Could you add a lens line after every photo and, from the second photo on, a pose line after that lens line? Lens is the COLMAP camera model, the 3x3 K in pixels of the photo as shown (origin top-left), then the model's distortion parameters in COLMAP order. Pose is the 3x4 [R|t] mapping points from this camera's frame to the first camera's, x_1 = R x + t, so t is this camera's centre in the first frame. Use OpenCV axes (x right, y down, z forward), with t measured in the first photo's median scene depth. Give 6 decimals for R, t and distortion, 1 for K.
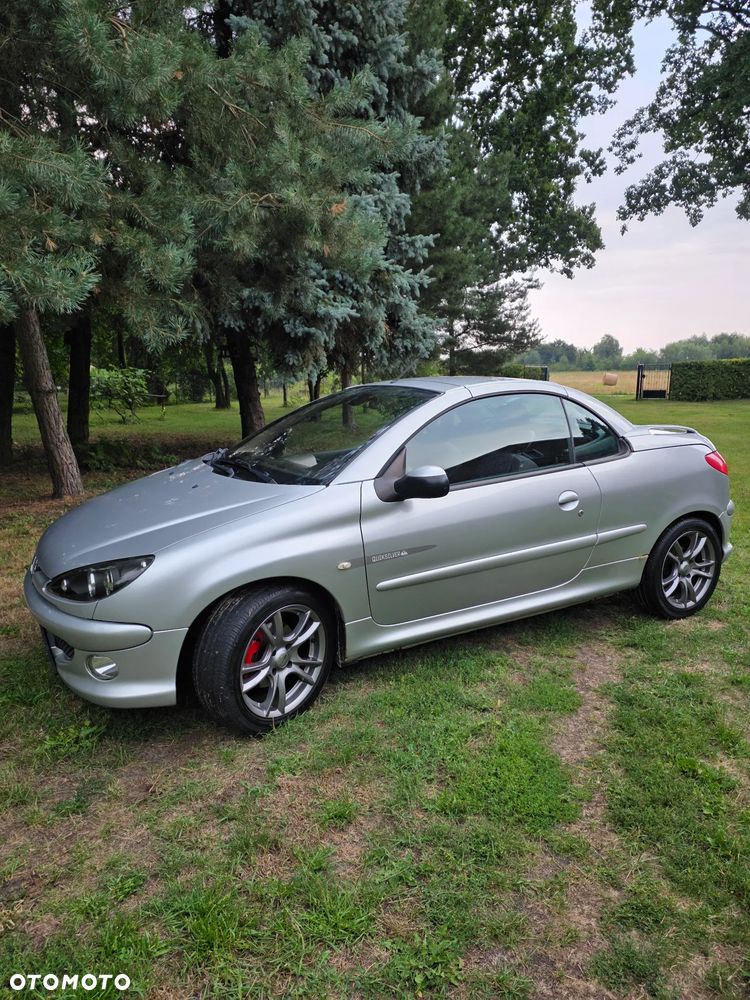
lens RADIAL K [[674.7, 0, 377.8], [0, 674.7, 496.8], [0, 0, 1]] dist [0.054768, -0.033522]
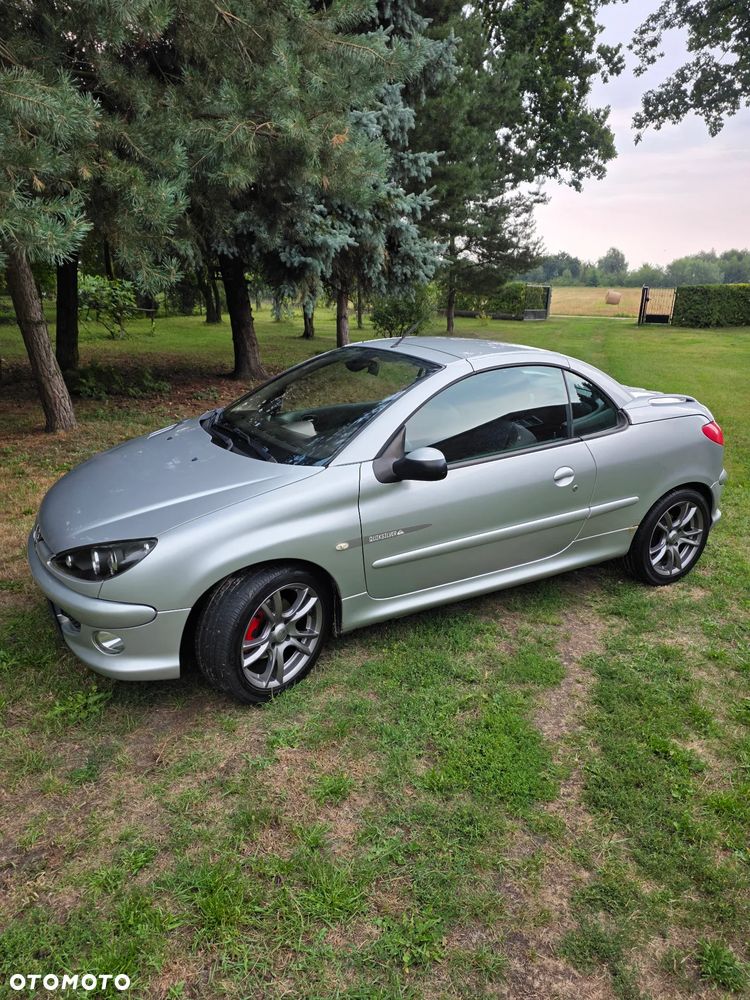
lens RADIAL K [[674.7, 0, 375.6], [0, 674.7, 501.3], [0, 0, 1]] dist [0.054768, -0.033522]
pose [[0.999666, 0.024070, 0.009403, -0.006963], [-0.025039, 0.992194, 0.122166, -0.064266], [-0.006389, -0.122361, 0.992465, -0.005709]]
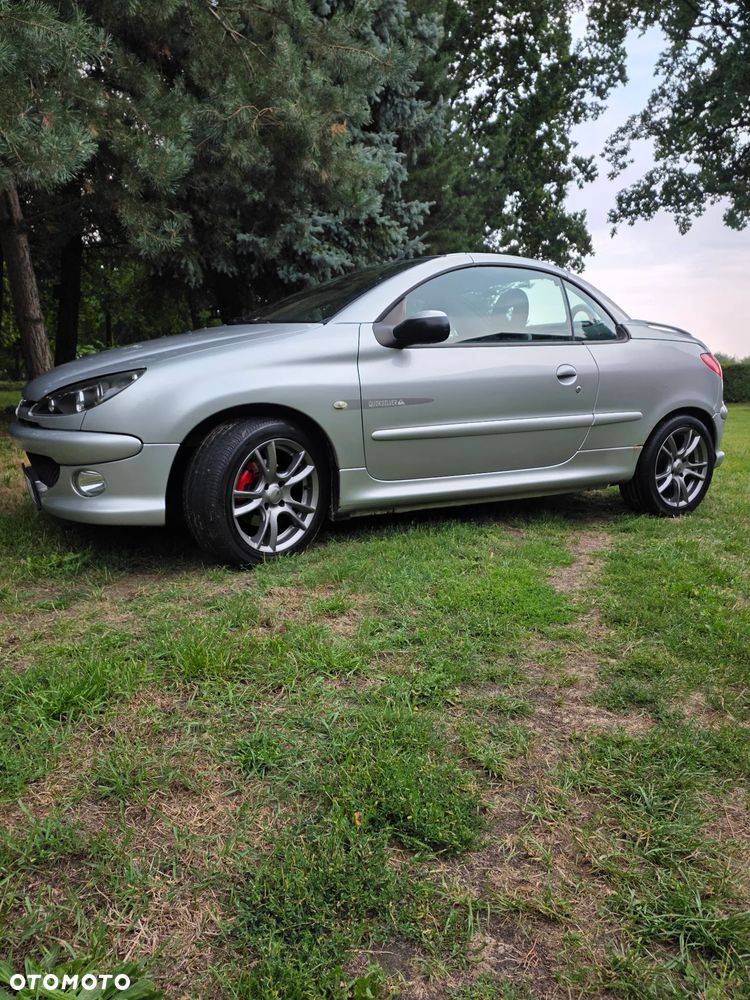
lens RADIAL K [[674.7, 0, 380.4], [0, 674.7, 481.0], [0, 0, 1]] dist [0.054768, -0.033522]
pose [[0.999337, 0.027782, 0.023542, -0.008255], [-0.027427, 0.999507, -0.015270, 0.159115], [-0.023954, 0.014614, 0.999606, 0.014396]]
